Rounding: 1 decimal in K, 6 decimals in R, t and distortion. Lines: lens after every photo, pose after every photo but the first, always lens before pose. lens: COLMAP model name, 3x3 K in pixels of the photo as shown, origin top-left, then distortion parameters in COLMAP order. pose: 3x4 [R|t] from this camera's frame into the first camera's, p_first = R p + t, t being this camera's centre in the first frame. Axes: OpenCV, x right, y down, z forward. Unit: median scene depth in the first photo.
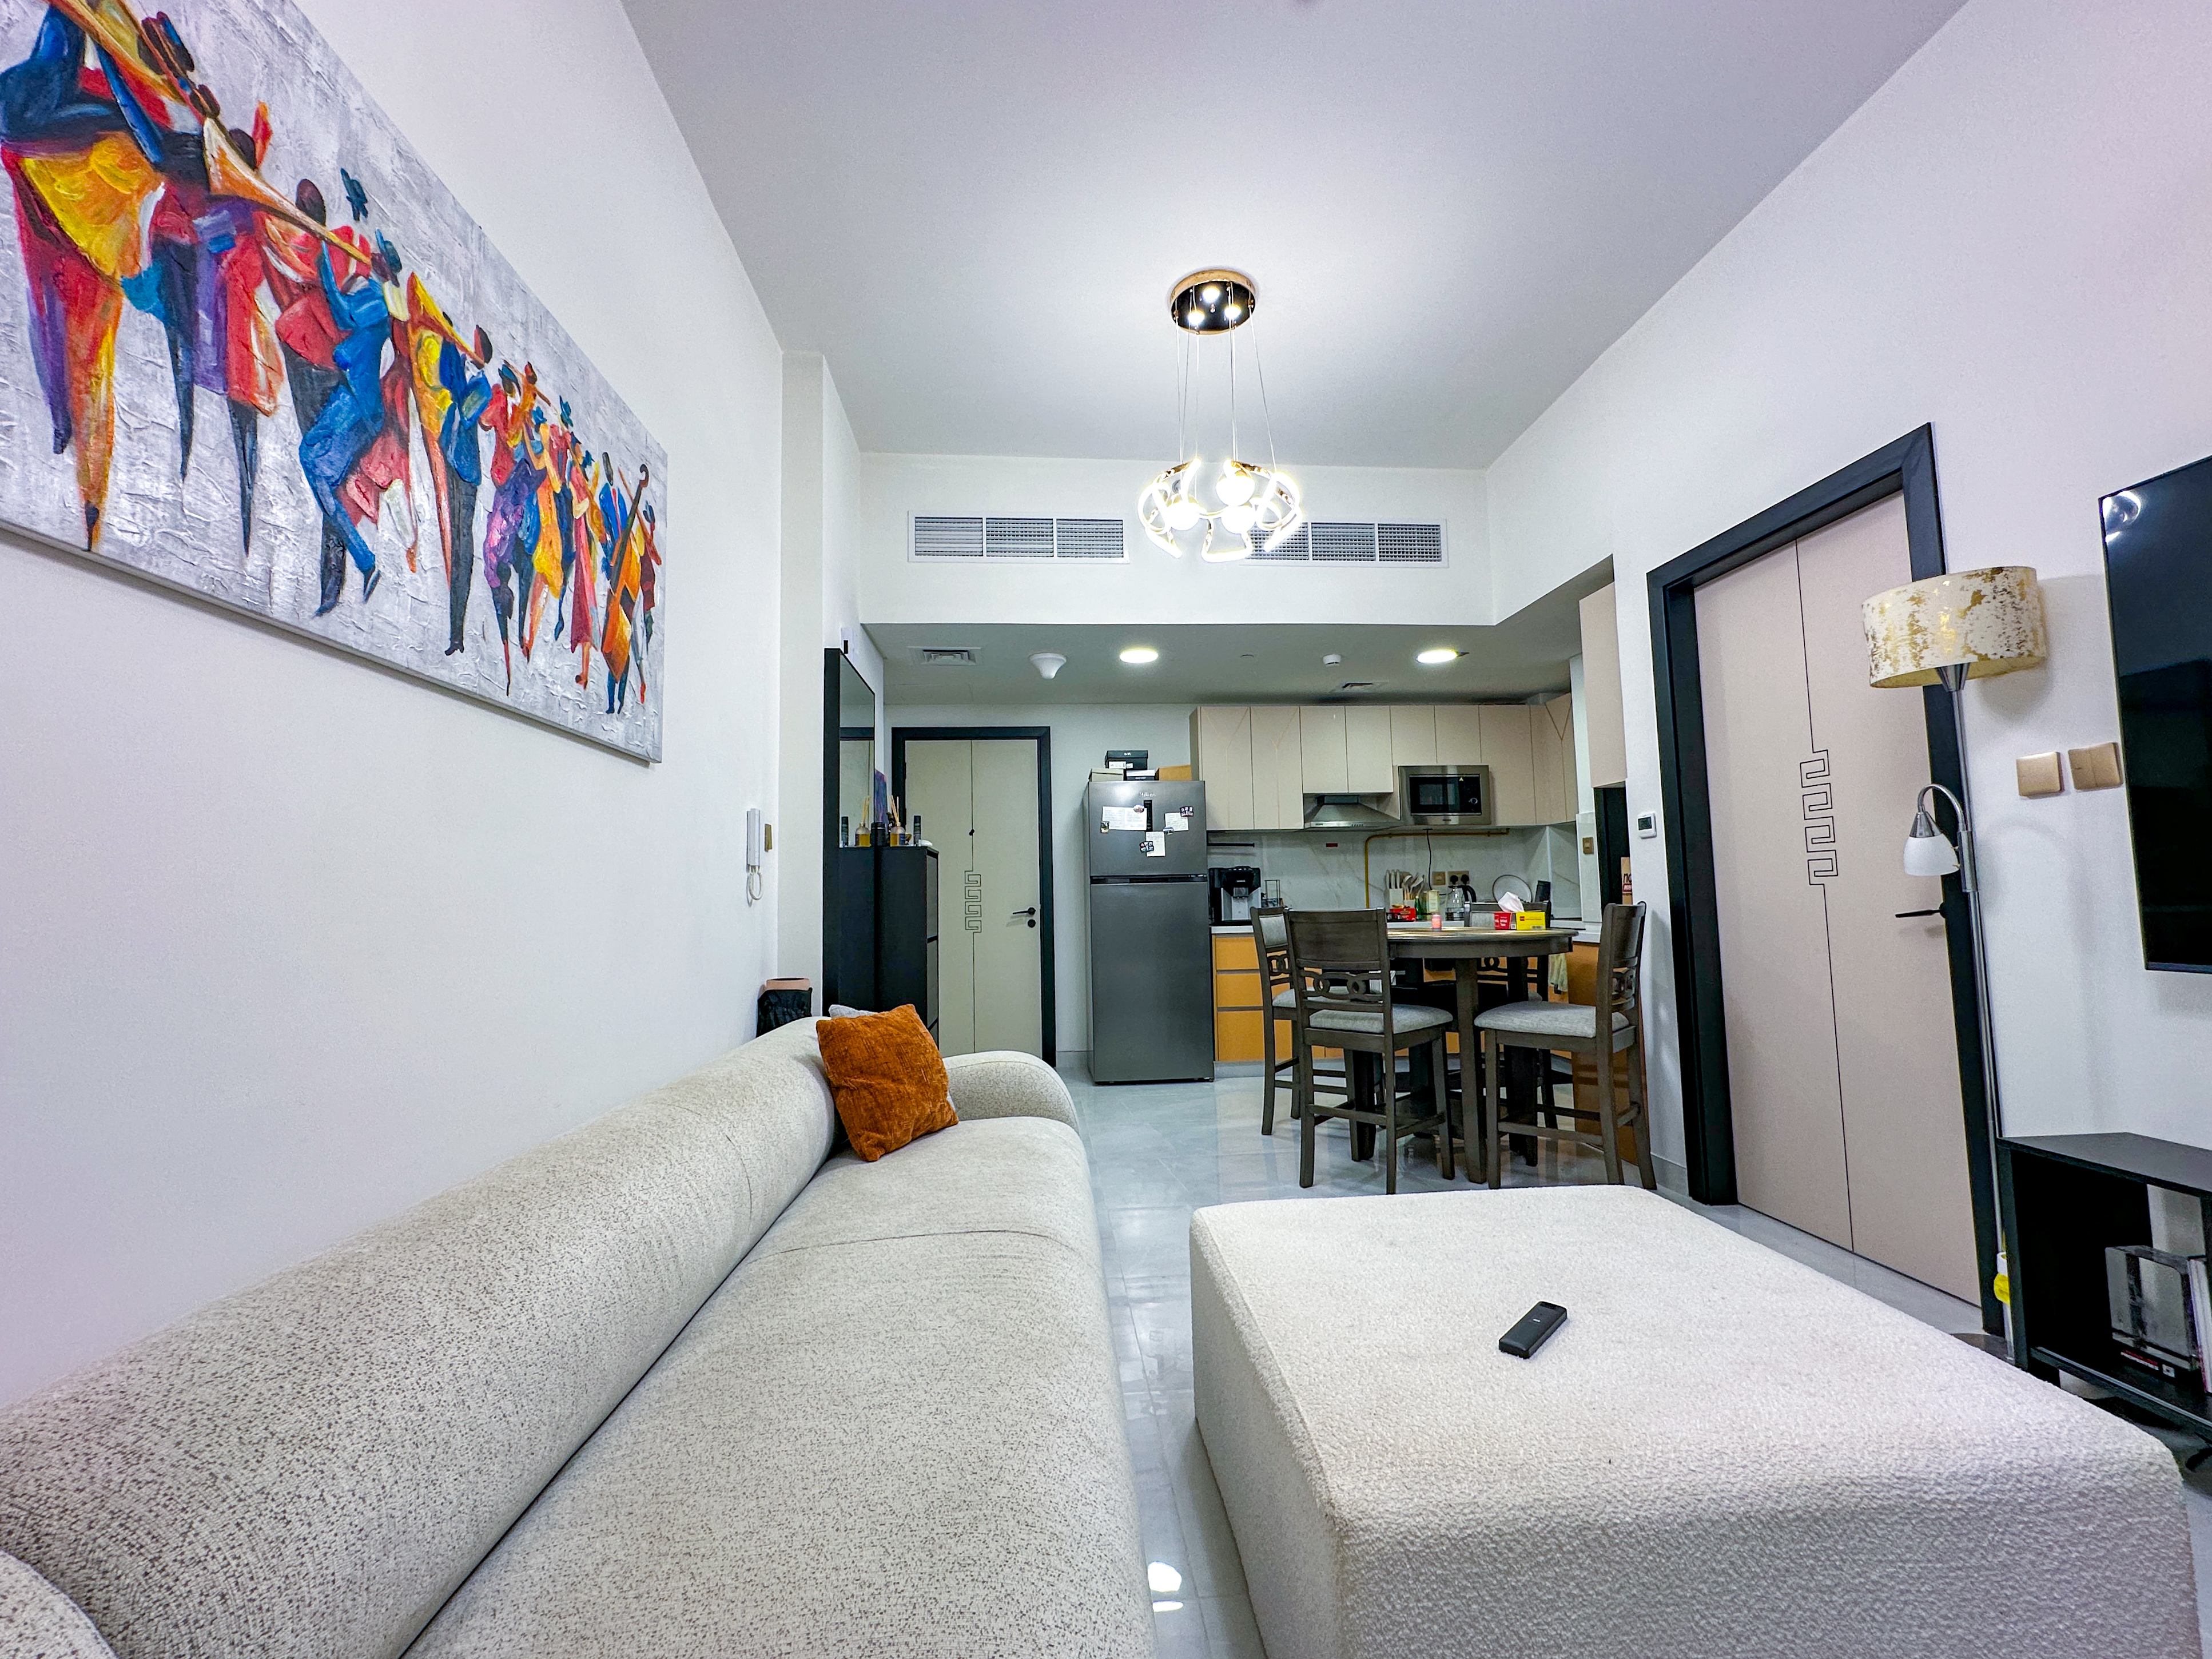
lens RADIAL K [[919.6, 0, 1107.1], [0, 919.6, 828.7], [0, 0, 1]] dist [-0.003413, 0.000872]
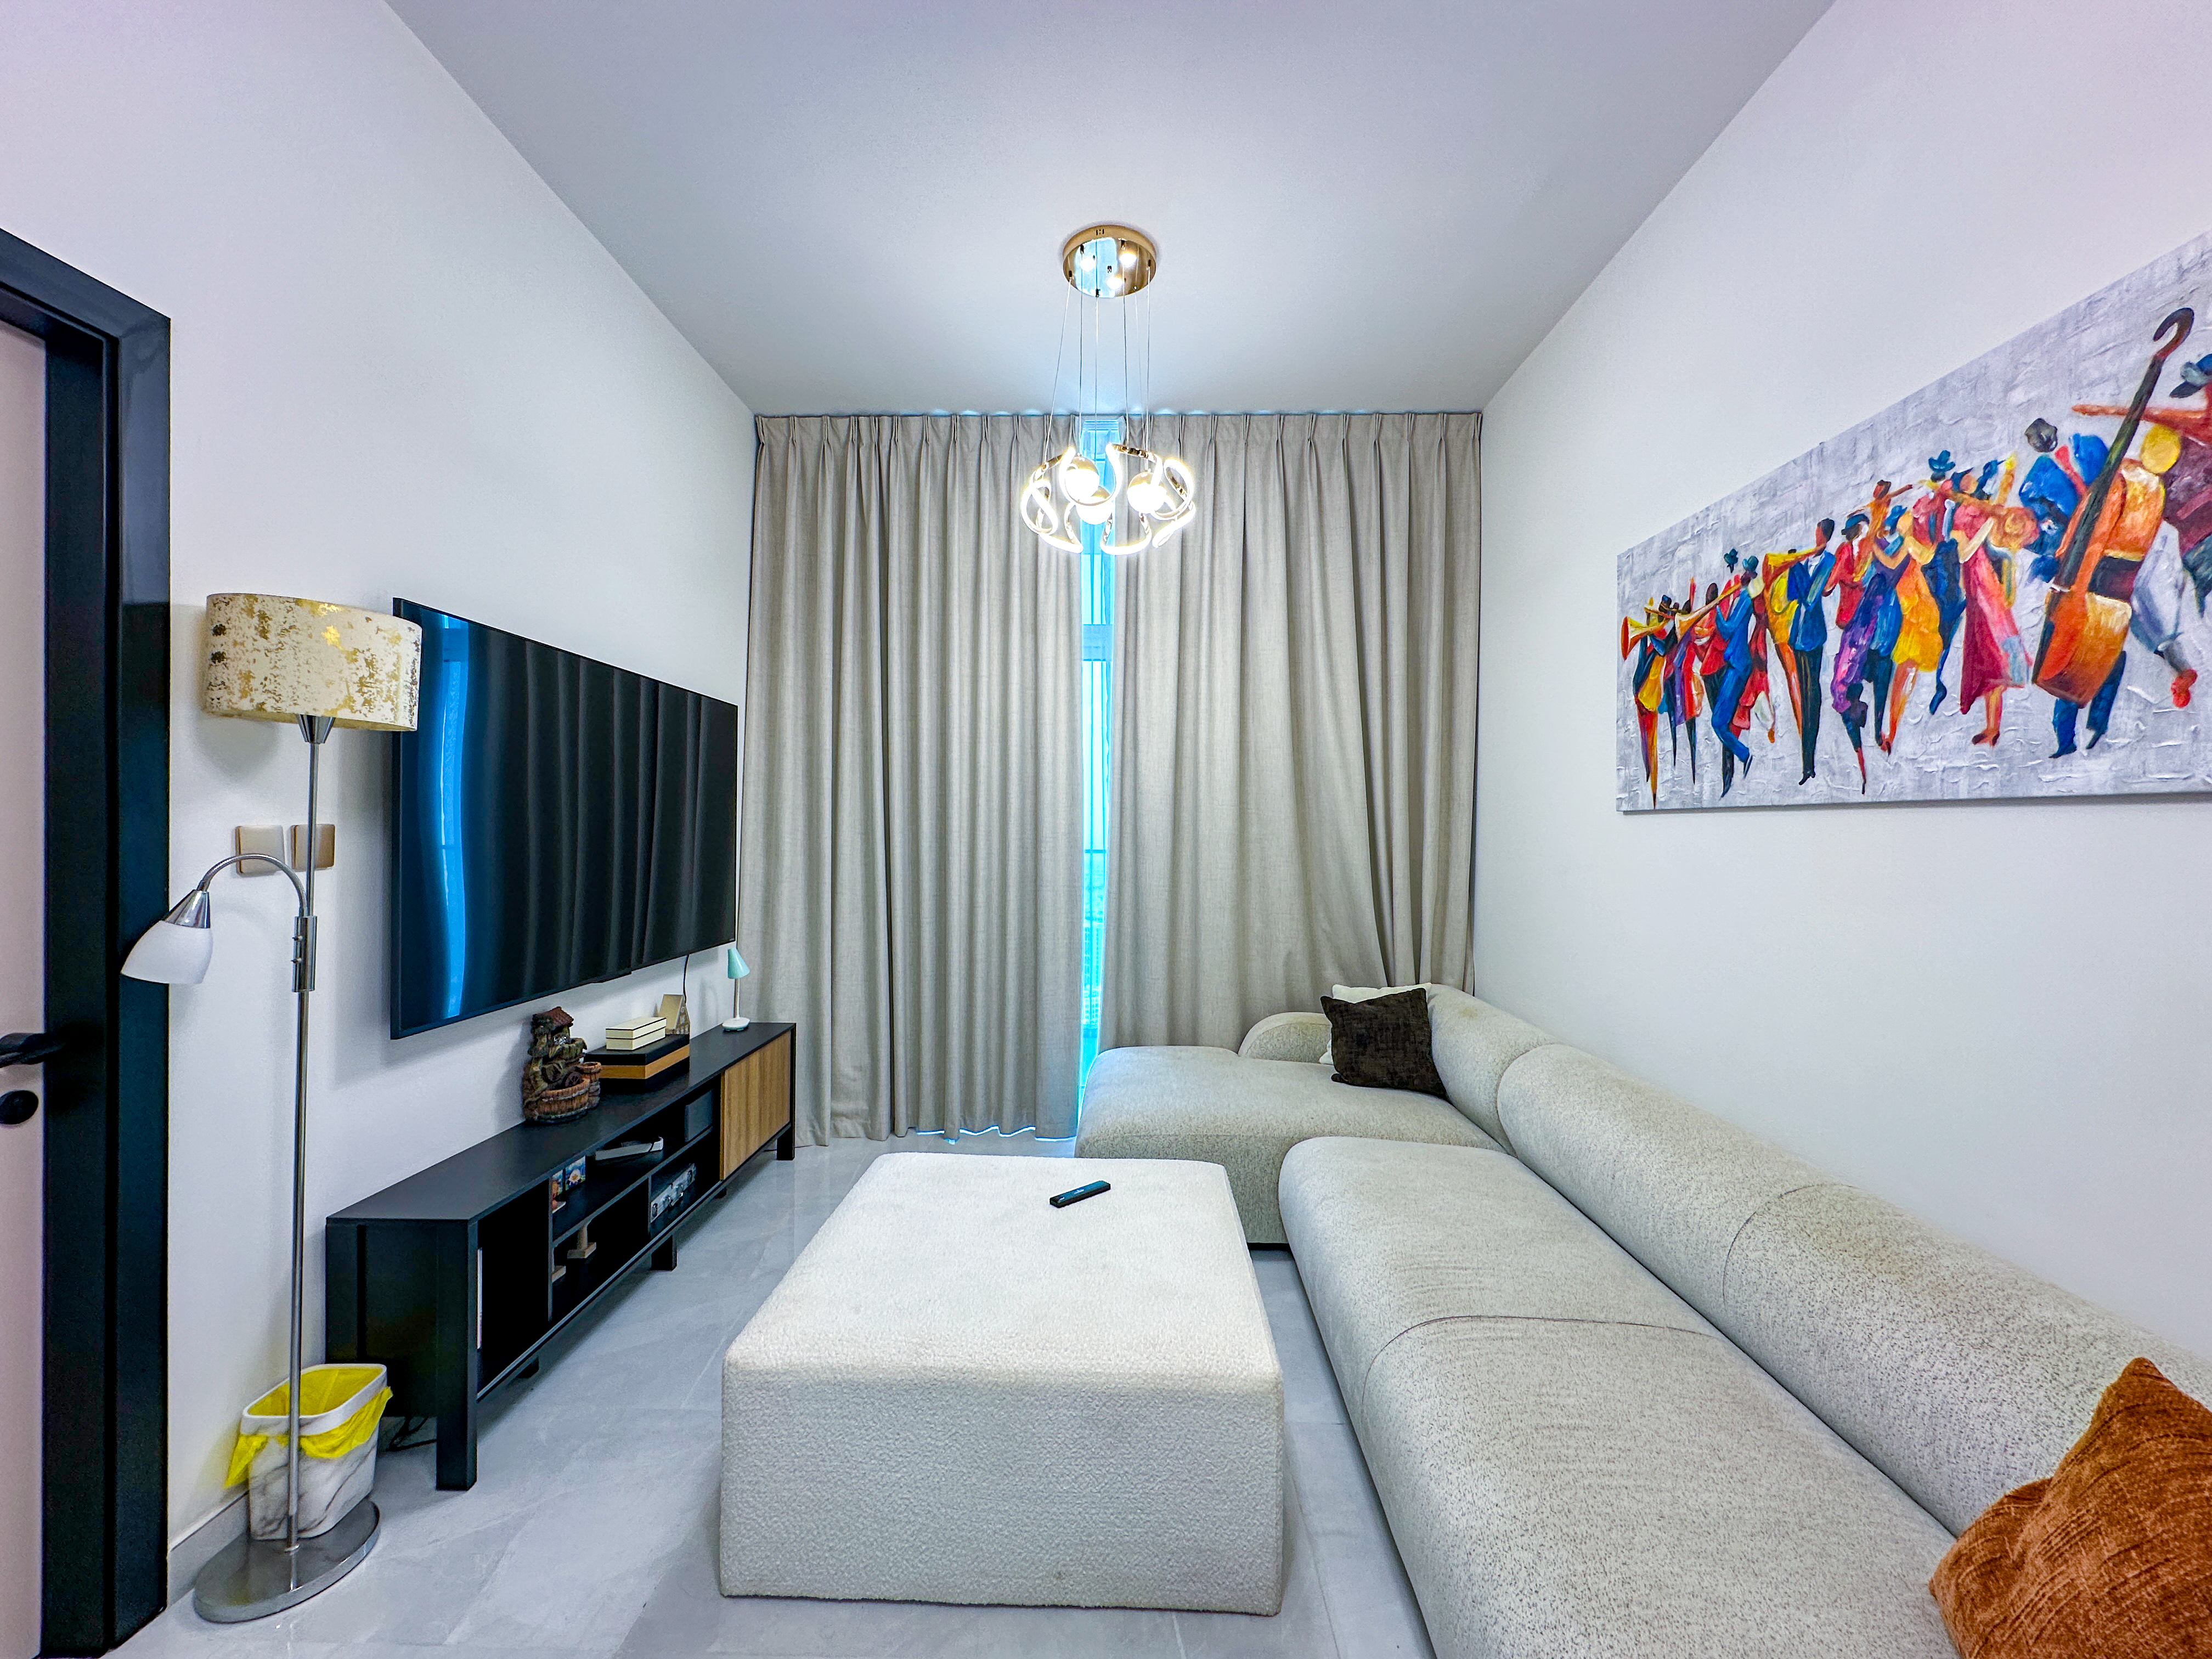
lens RADIAL K [[882.1, 0, 1106.4], [0, 882.1, 828.4], [0, 0, 1]] dist [-0.002262, 0.000531]
pose [[-0.995170, 0.009552, 0.097702, 0.176462], [0.002120, 0.997114, -0.075887, -0.015802], [-0.098145, -0.075313, -0.992318, 1.950745]]
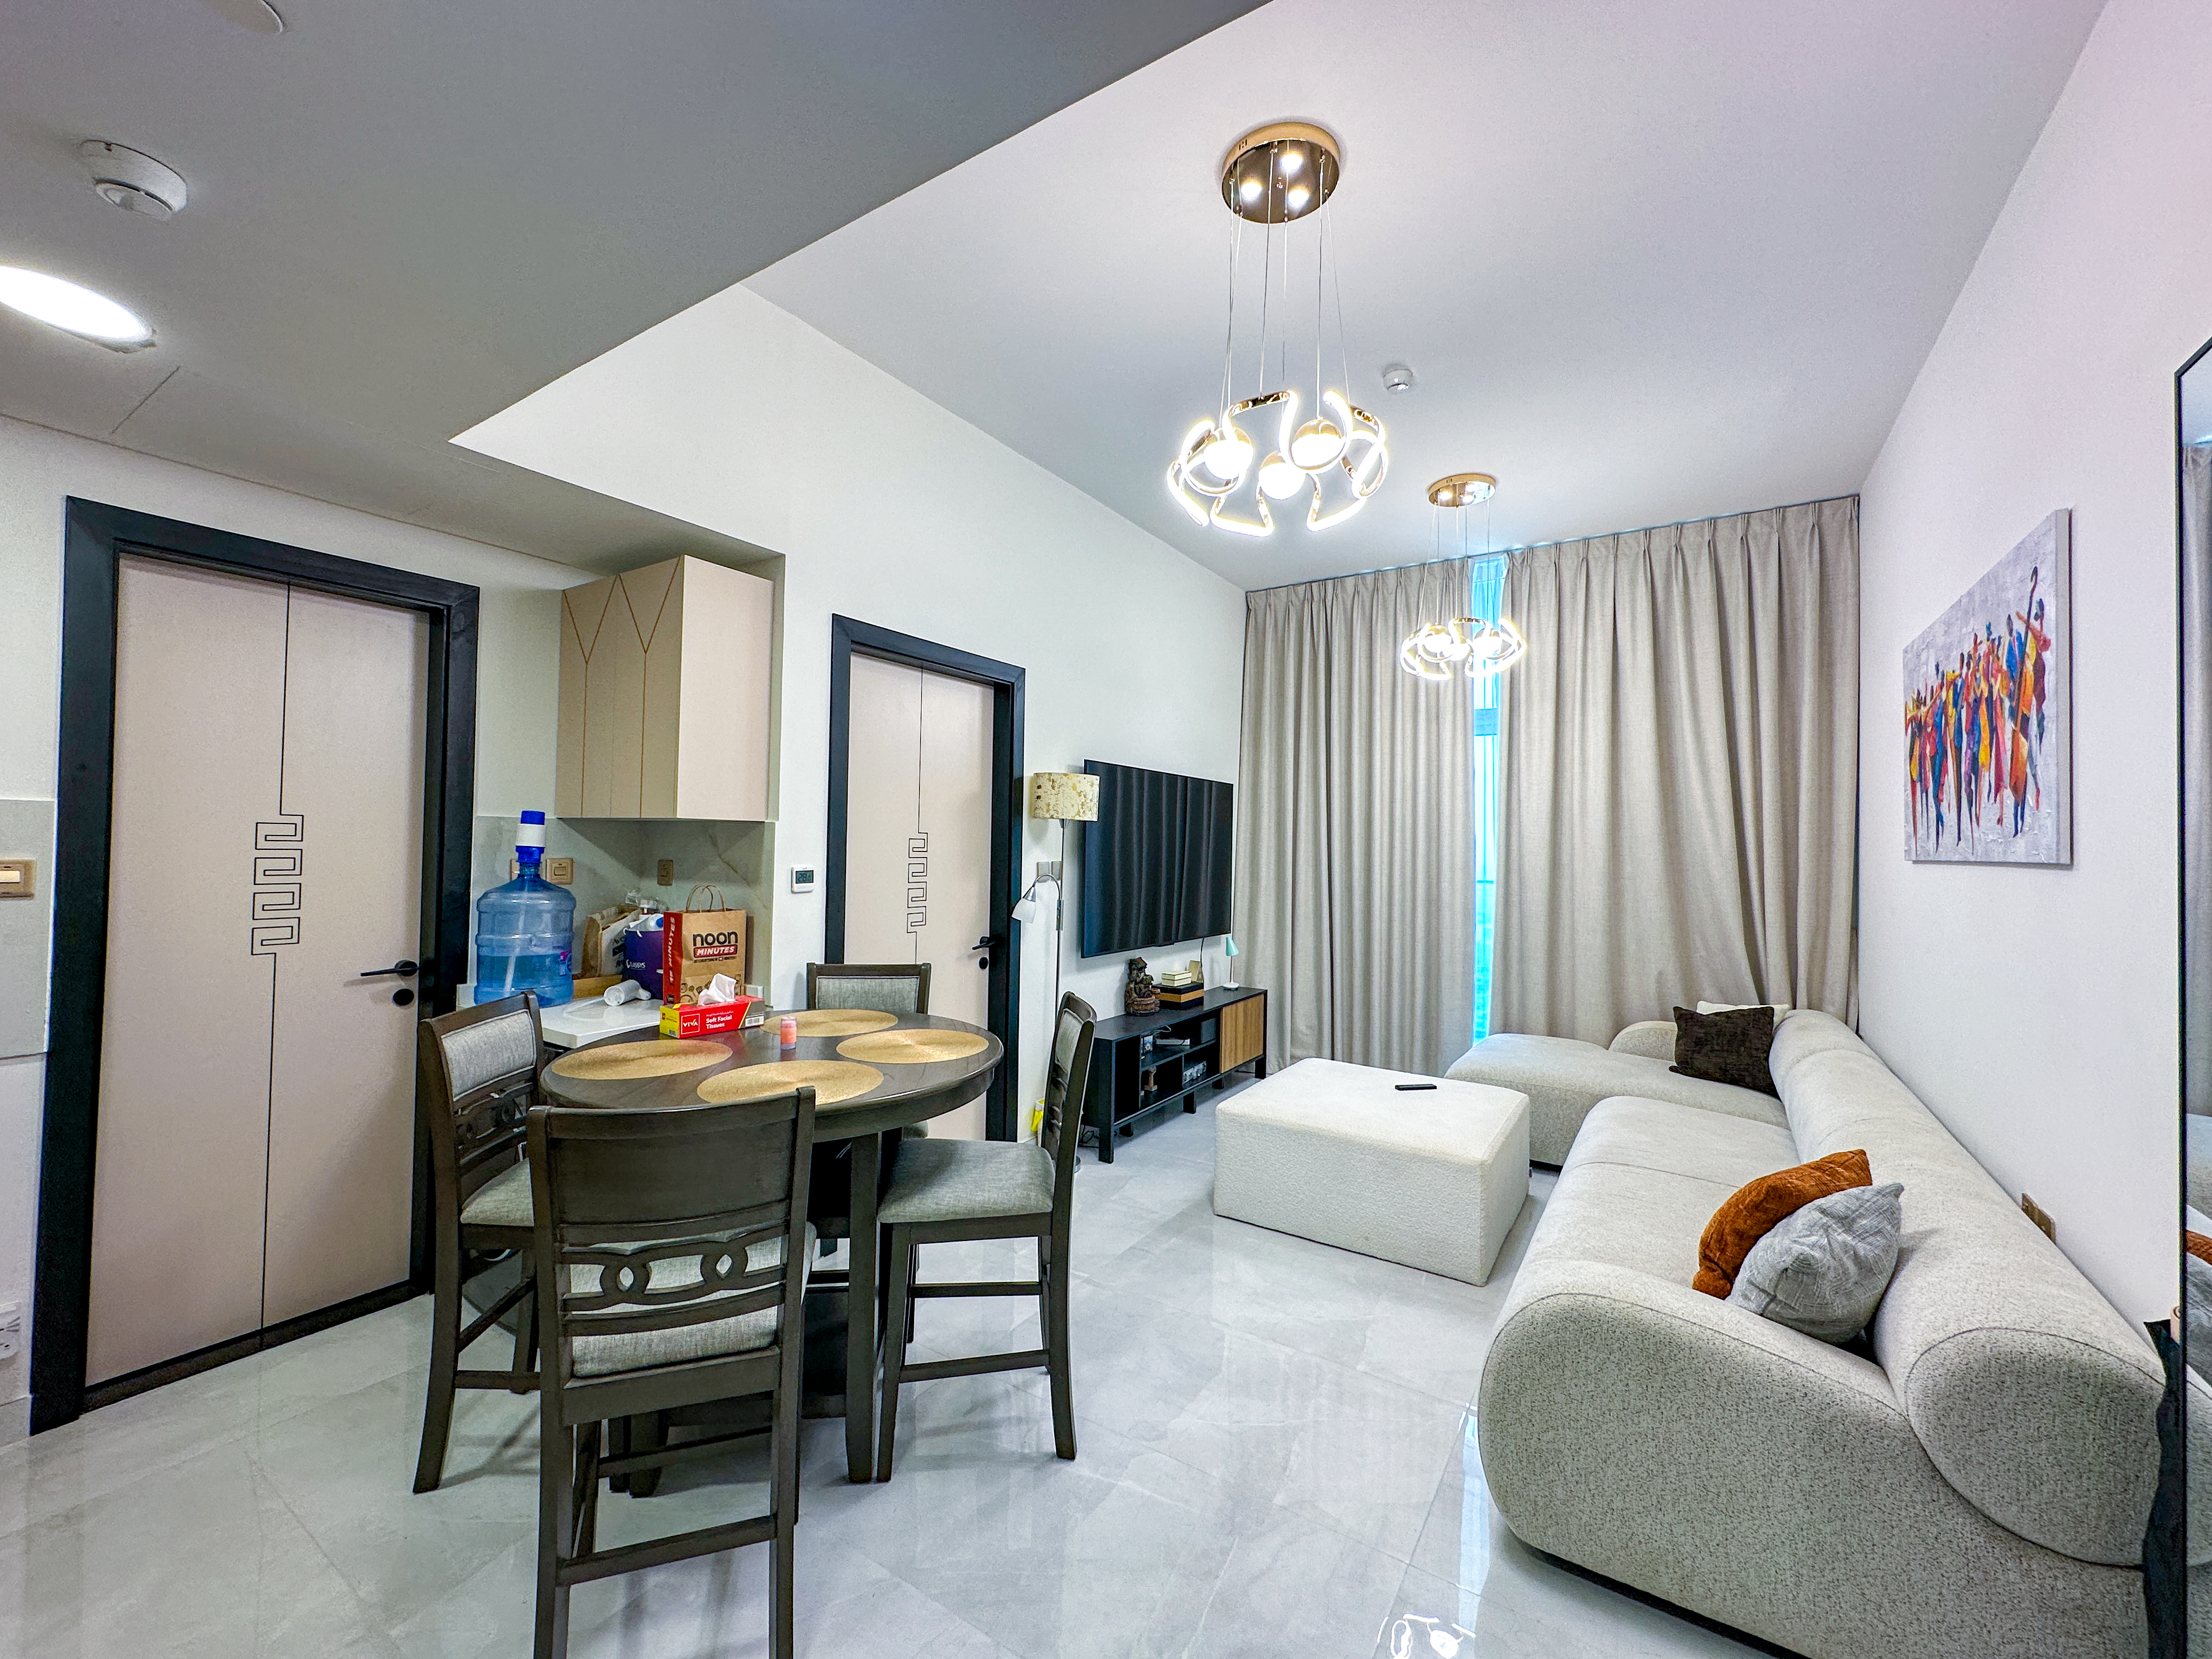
lens RADIAL K [[882.1, 0, 1105.6], [0, 882.1, 828.9], [0, 0, 1]] dist [-0.002262, 0.000531]
pose [[-0.793789, 0.016773, 0.607962, -0.338143], [-0.048898, 0.994624, -0.091285, 0.022862], [-0.606224, -0.102190, -0.788701, 2.797627]]
